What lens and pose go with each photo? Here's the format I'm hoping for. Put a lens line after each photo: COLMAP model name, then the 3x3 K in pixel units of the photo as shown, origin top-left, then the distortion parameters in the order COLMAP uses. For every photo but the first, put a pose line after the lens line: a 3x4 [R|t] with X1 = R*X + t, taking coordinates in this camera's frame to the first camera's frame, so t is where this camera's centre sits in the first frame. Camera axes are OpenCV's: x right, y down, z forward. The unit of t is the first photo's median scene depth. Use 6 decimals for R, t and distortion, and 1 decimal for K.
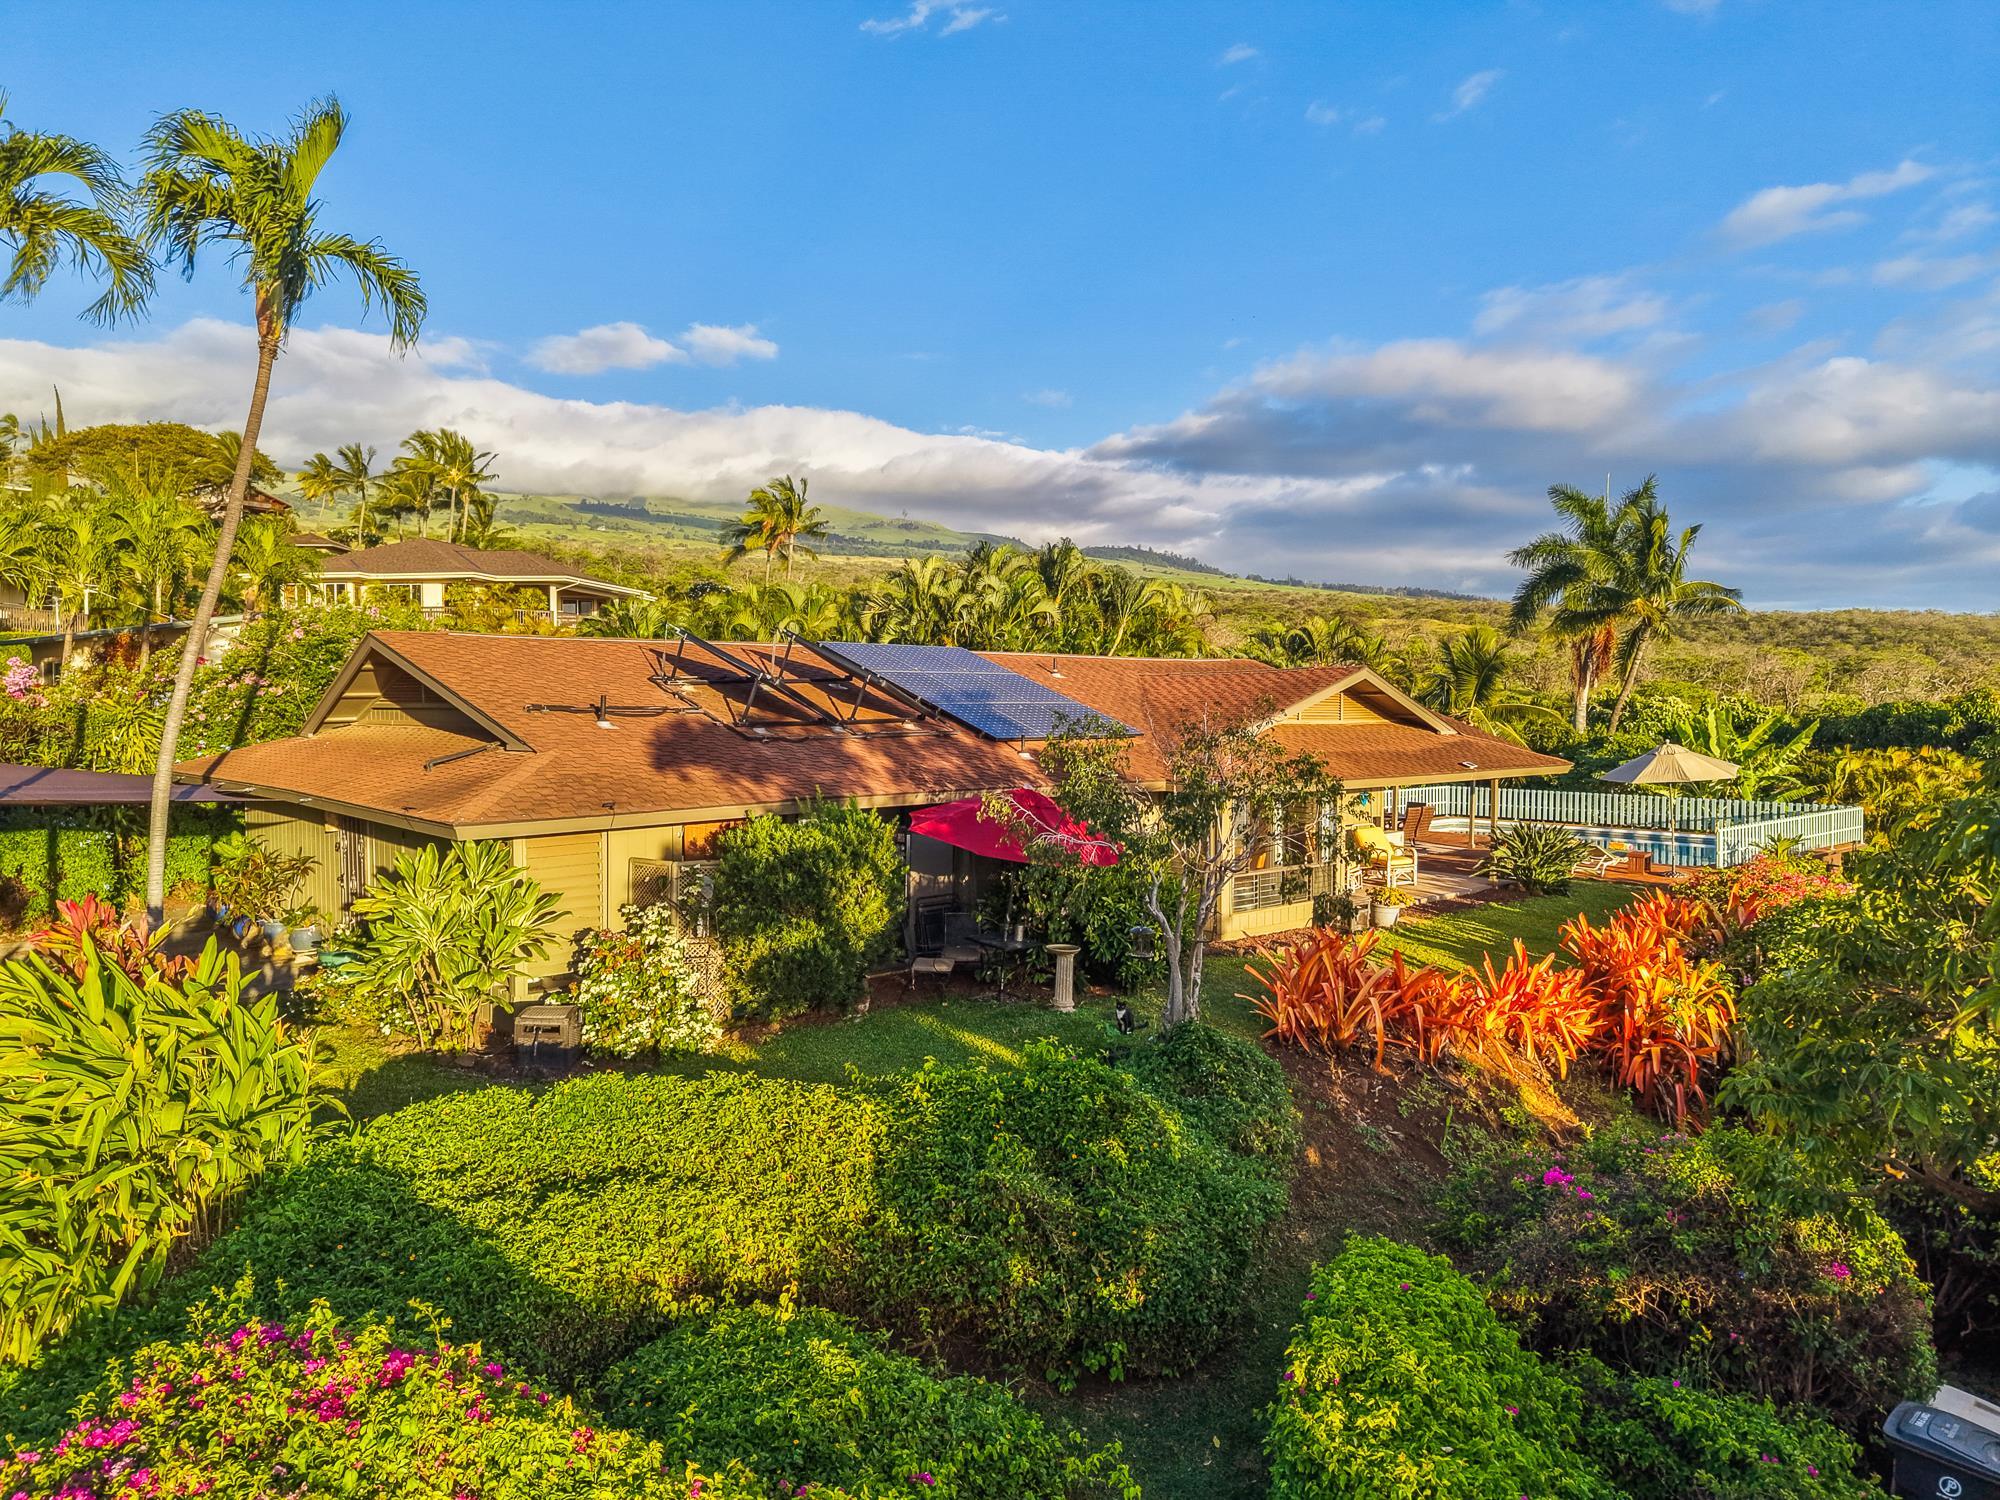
lens RADIAL K [[1350.1, 0, 1000.0], [0, 1350.1, 750.0], [0, 0, 1]] dist [0.049766, -0.047996]
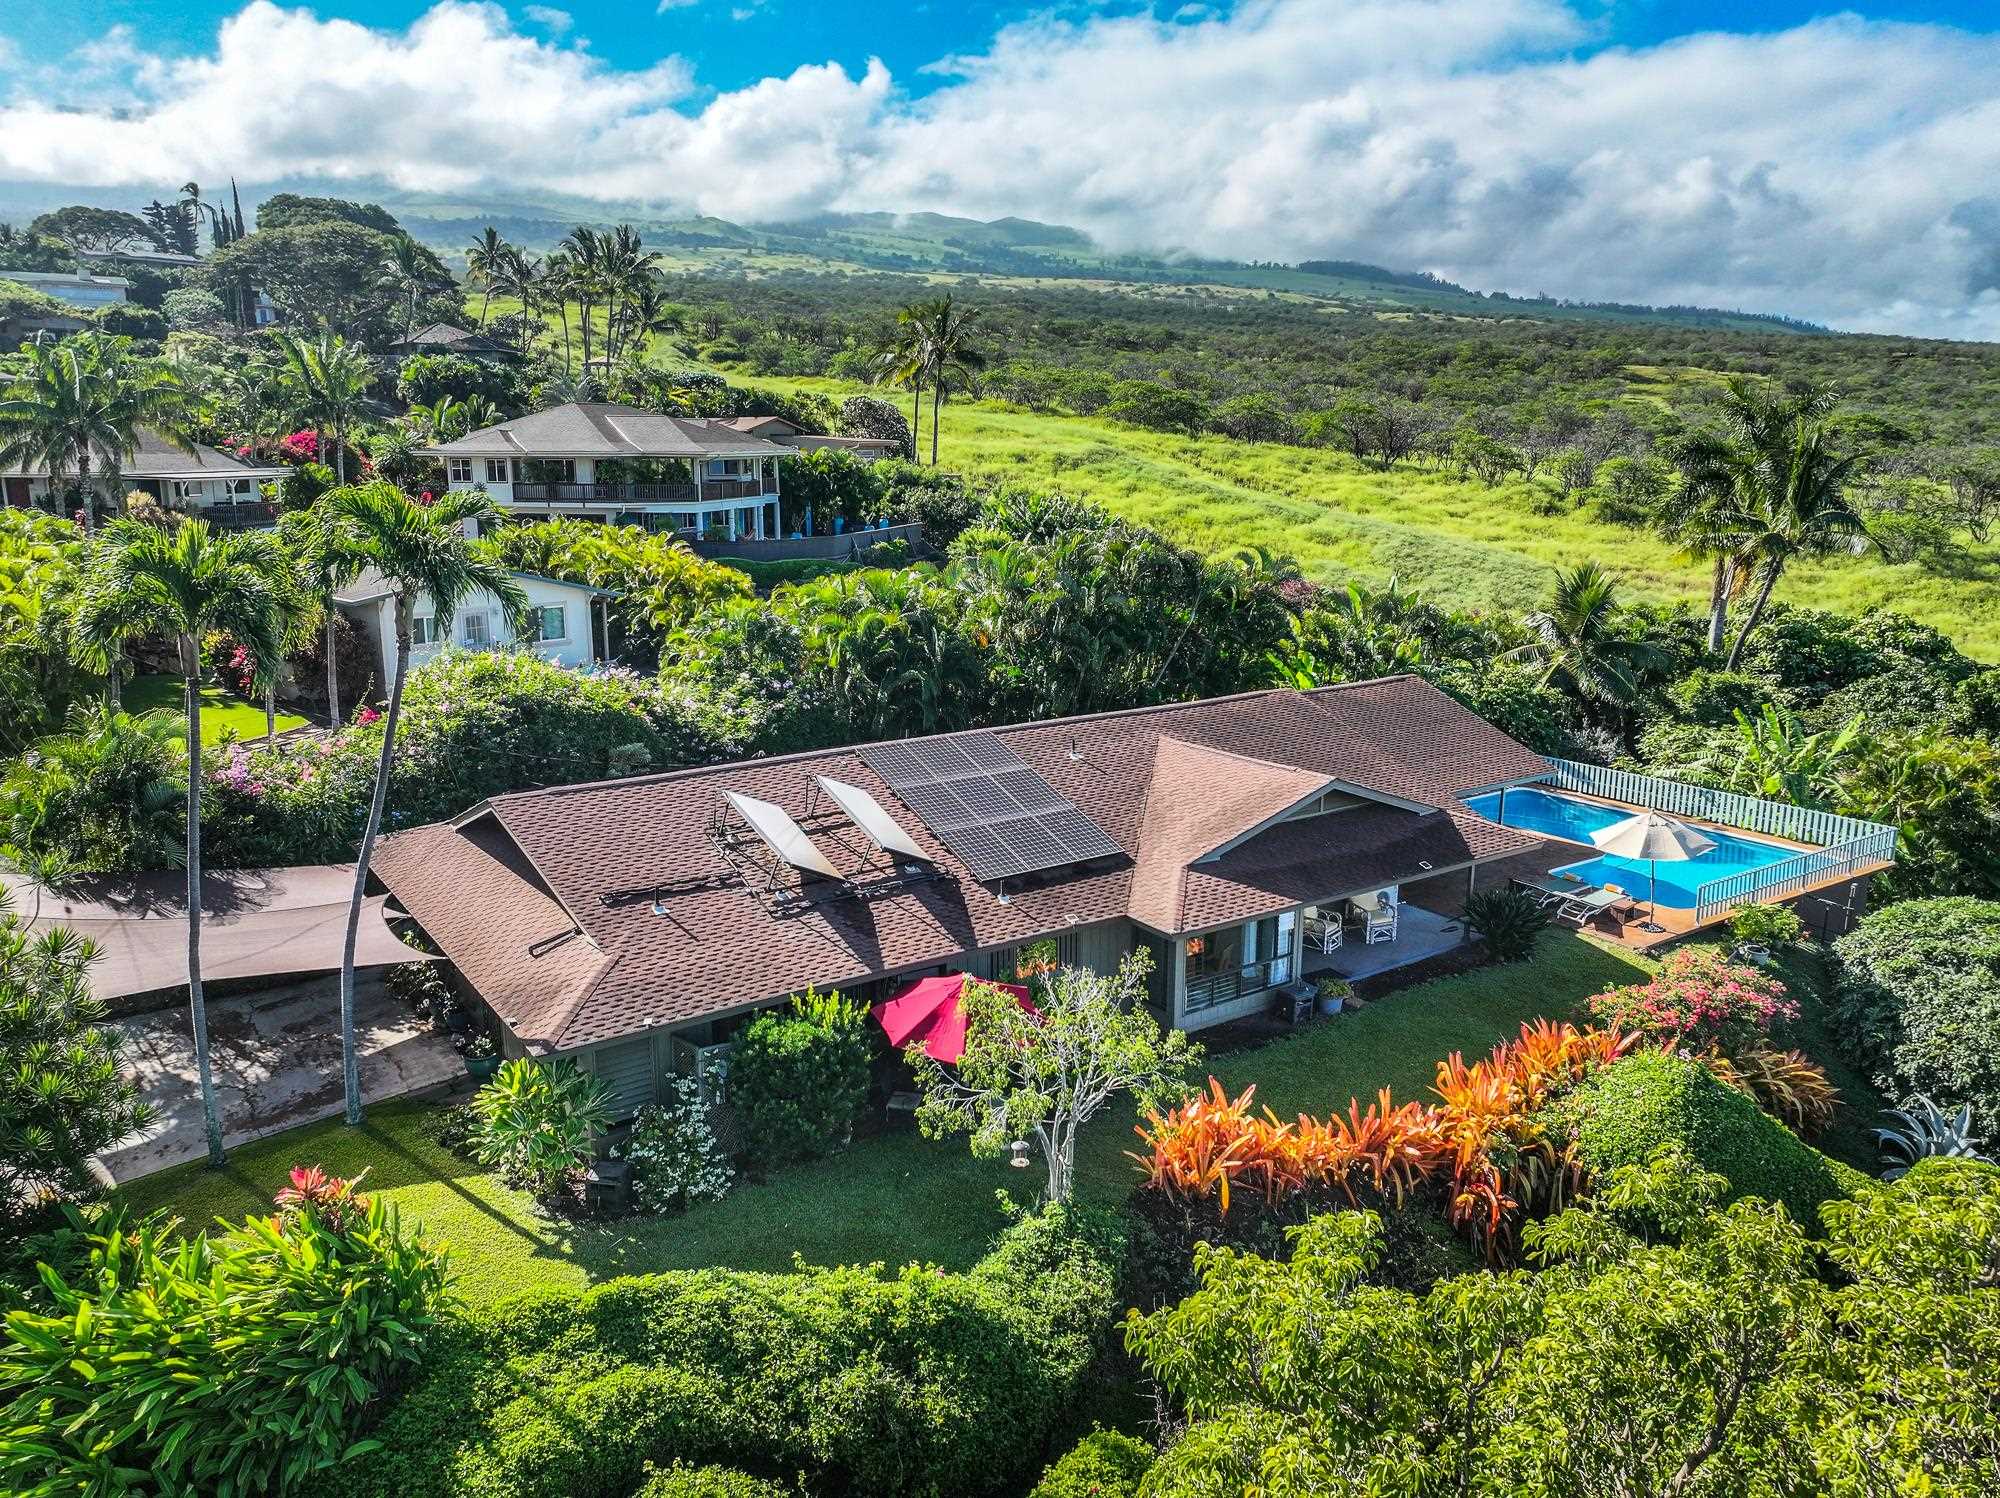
lens RADIAL K [[1430.6, 0, 1000.0], [0, 1430.6, 749.0], [0, 0, 1]] dist [0.001525, 0.004075]
pose [[0.990268, 0.028398, -0.136243, 0.239405], [-0.003451, 0.983670, 0.179950, -0.460469], [0.139129, -0.177729, 0.974195, -0.296399]]
